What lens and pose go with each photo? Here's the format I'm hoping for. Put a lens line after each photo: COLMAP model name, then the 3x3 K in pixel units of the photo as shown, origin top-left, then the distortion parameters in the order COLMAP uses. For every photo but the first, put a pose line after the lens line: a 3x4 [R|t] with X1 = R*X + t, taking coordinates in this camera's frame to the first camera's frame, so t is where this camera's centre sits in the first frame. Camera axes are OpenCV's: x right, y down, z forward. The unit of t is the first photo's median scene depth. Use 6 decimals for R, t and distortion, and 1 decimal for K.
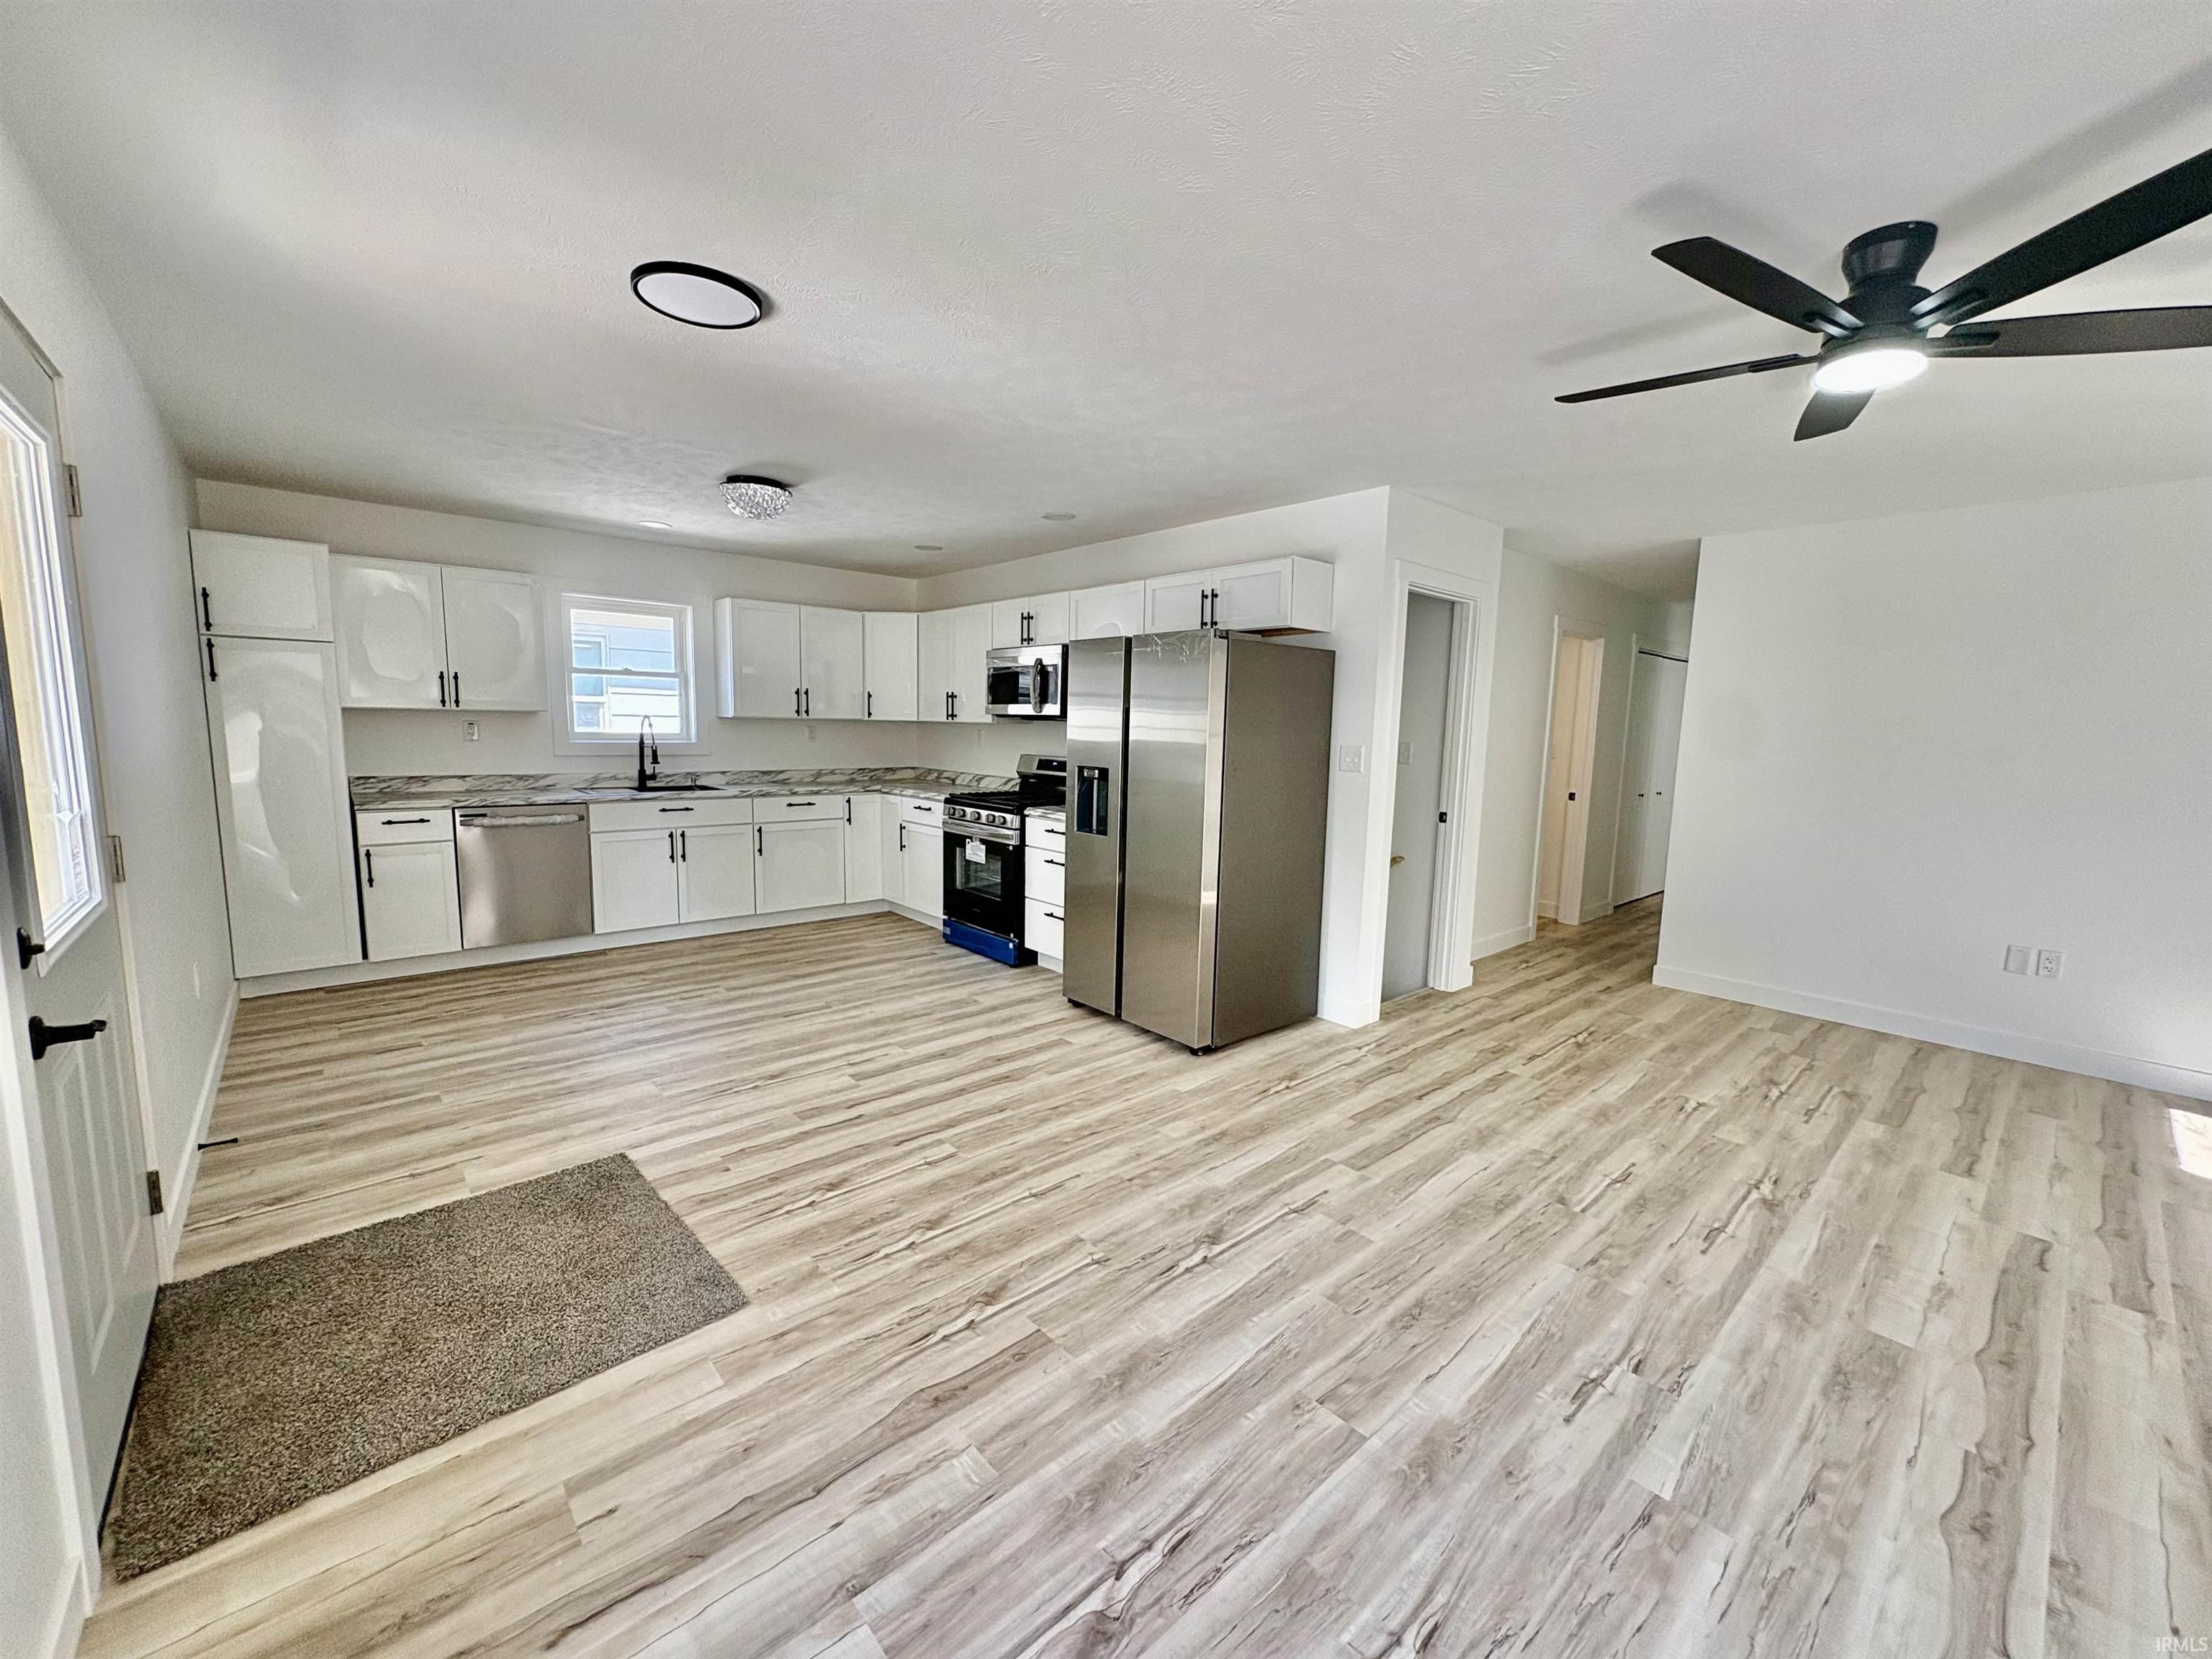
lens RADIAL K [[881.7, 0, 1105.7], [0, 881.7, 828.2], [0, 0, 1]] dist [0.001234, -0.000132]
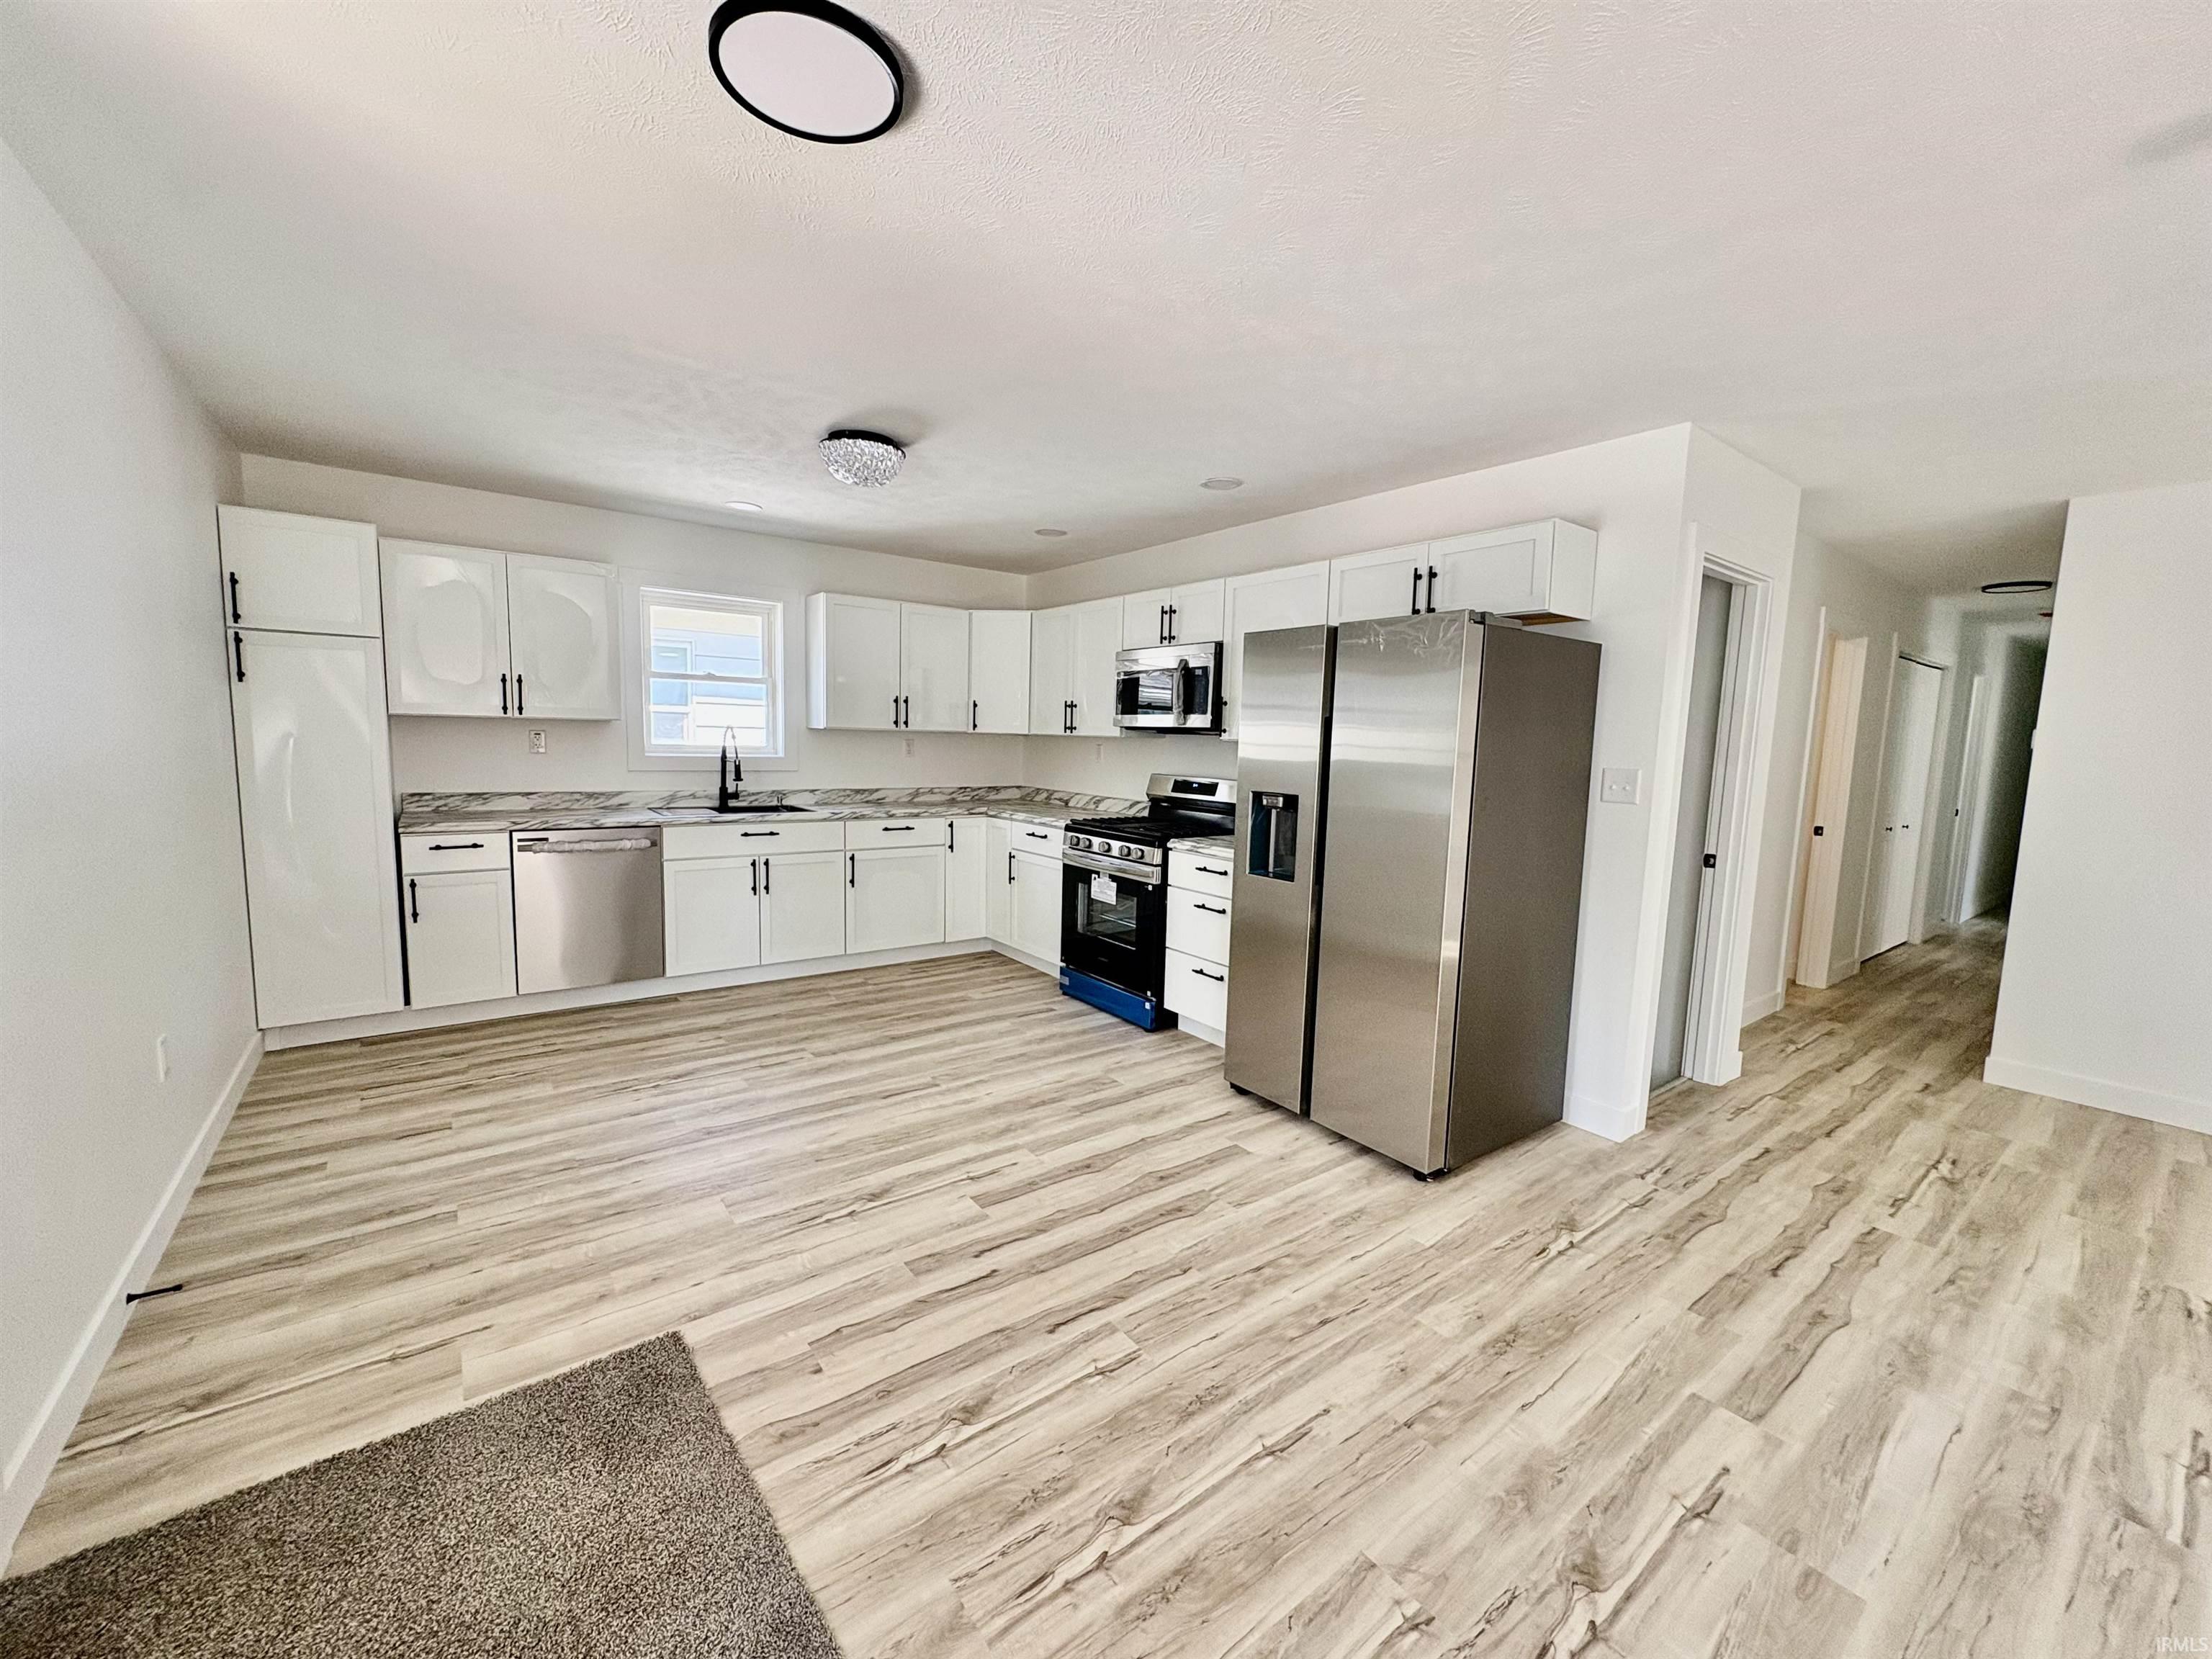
lens RADIAL K [[881.7, 0, 1106.2], [0, 881.7, 828.3], [0, 0, 1]] dist [0.001234, -0.000132]
pose [[0.996725, 0.014336, -0.079591, -0.107344], [-0.015694, 0.999741, -0.016458, -0.024514], [0.079334, 0.017653, 0.996692, 0.221314]]
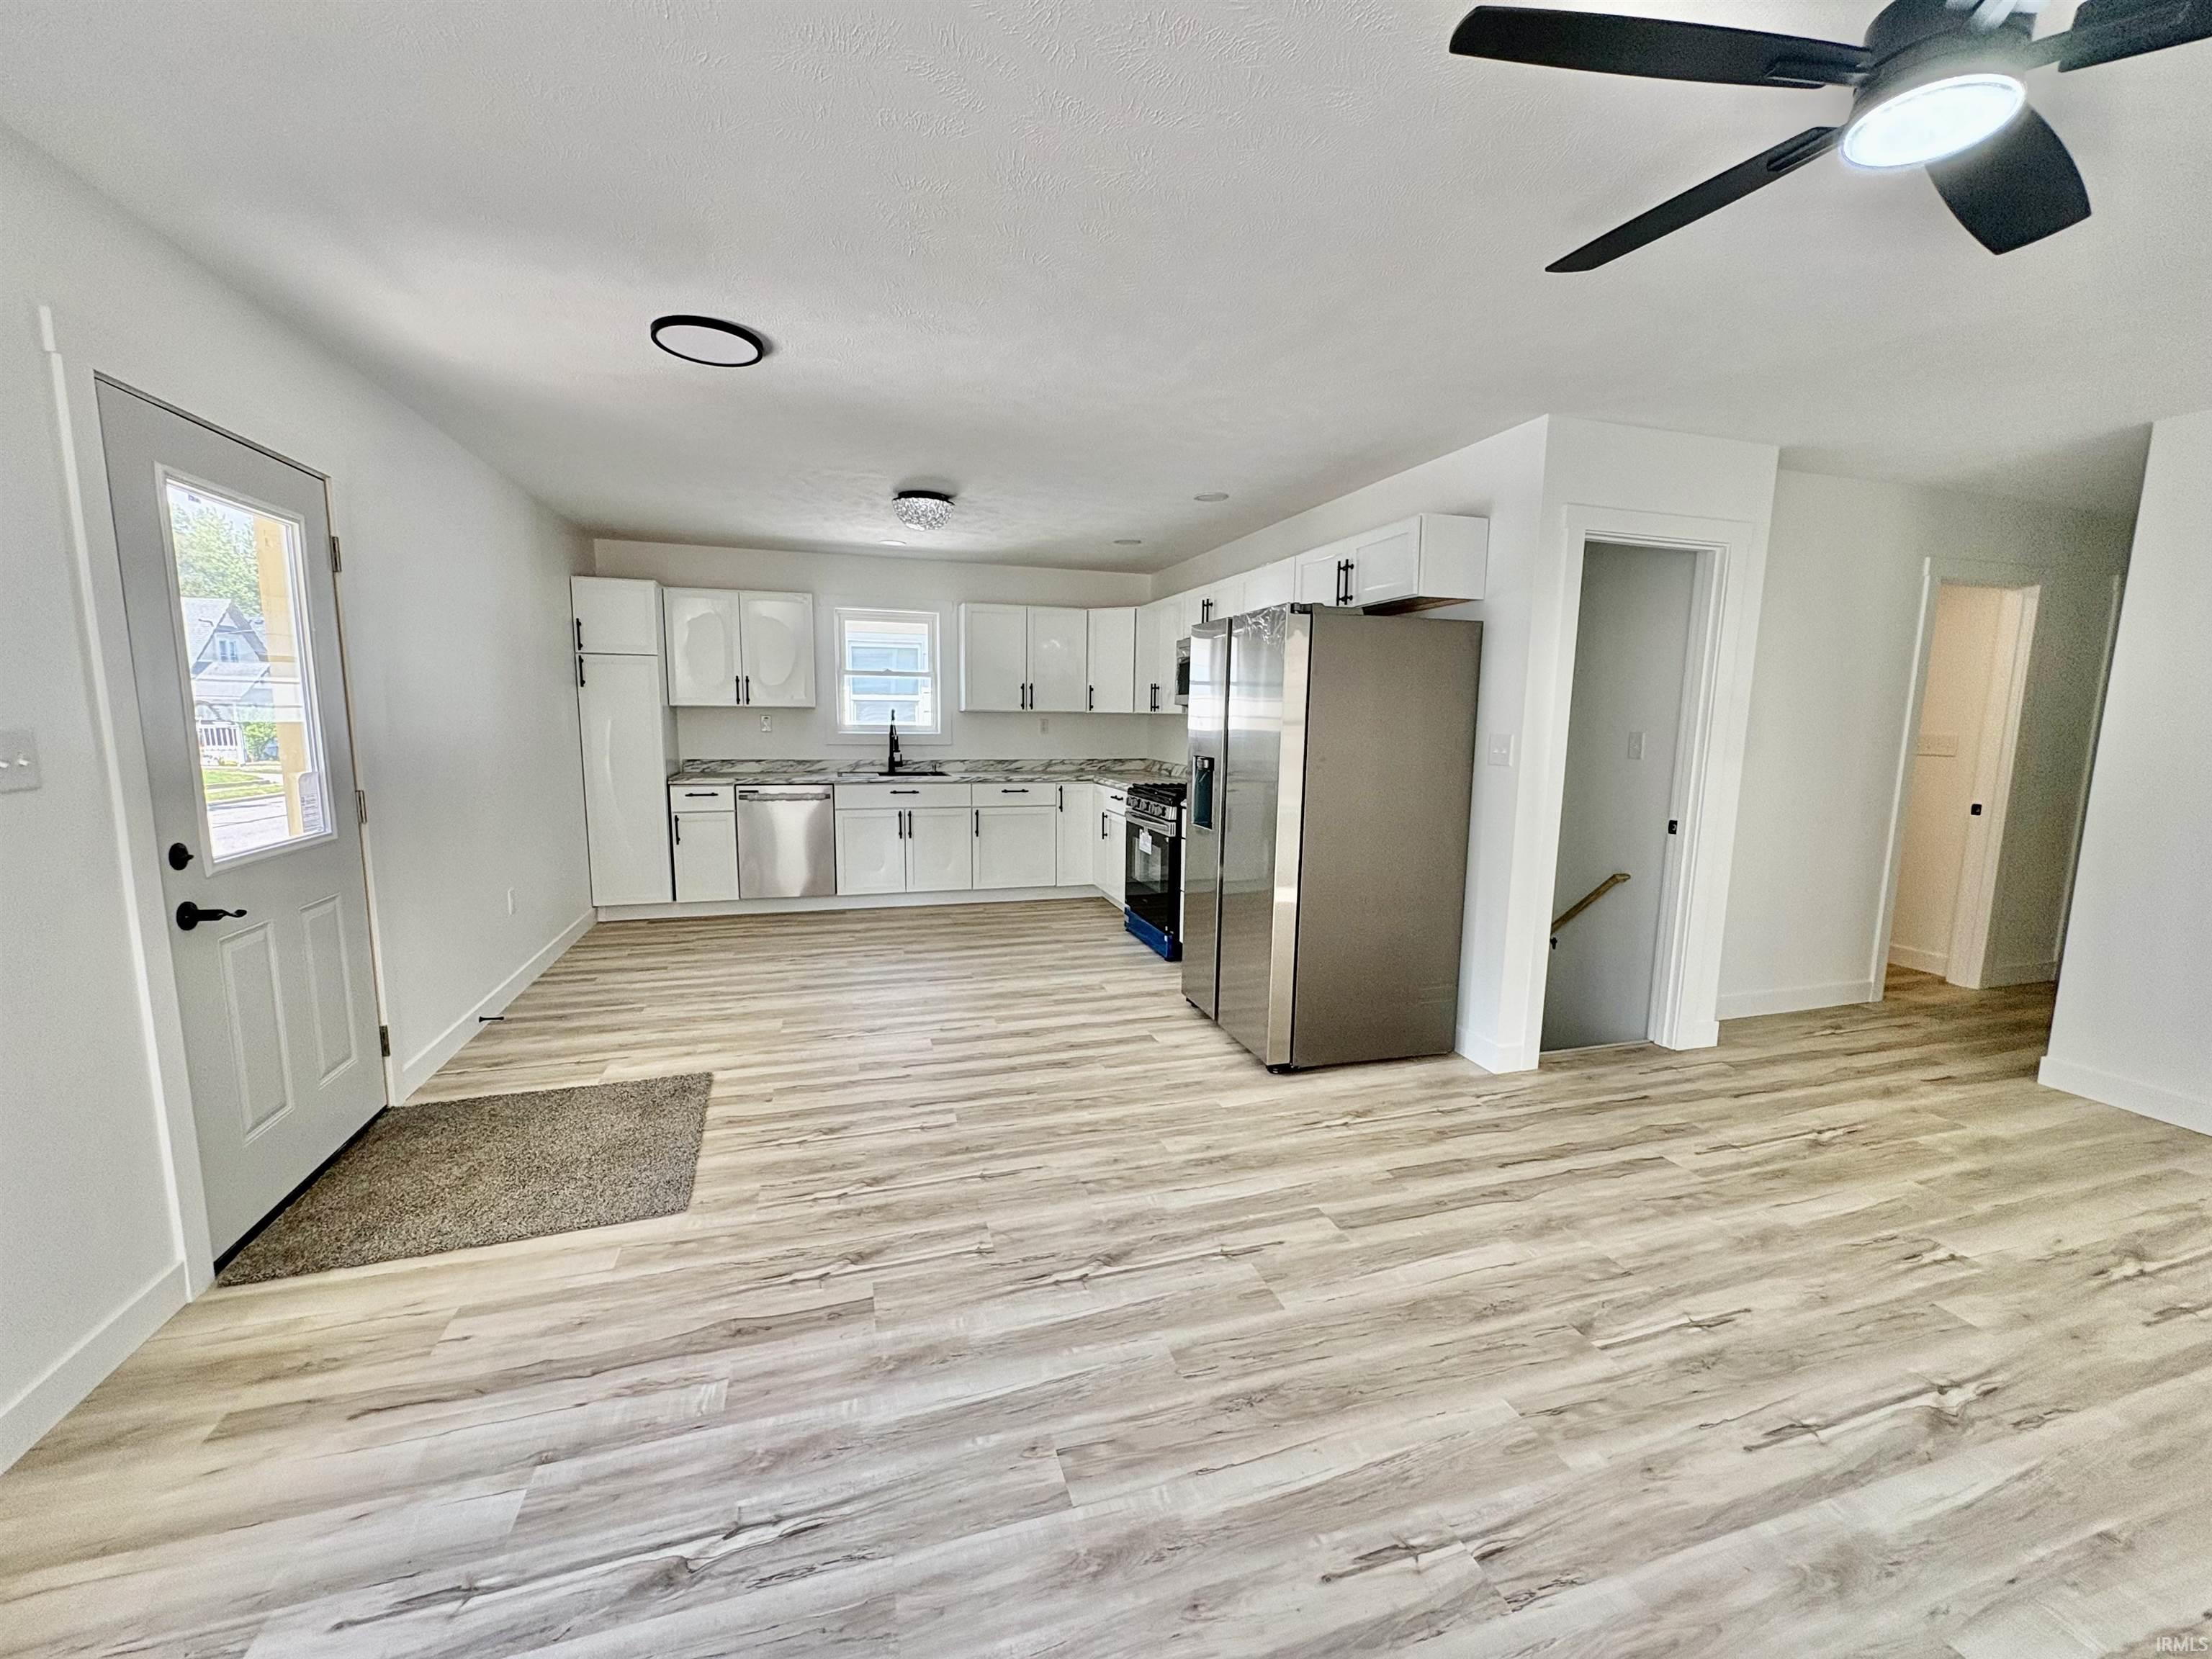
lens RADIAL K [[881.7, 0, 1106.1], [0, 881.7, 826.9], [0, 0, 1]] dist [0.001234, -0.000132]
pose [[0.910881, 0.043195, -0.410403, 0.300798], [-0.042249, 0.999042, 0.011379, -0.000026], [0.410501, 0.006974, 0.911833, 0.092537]]
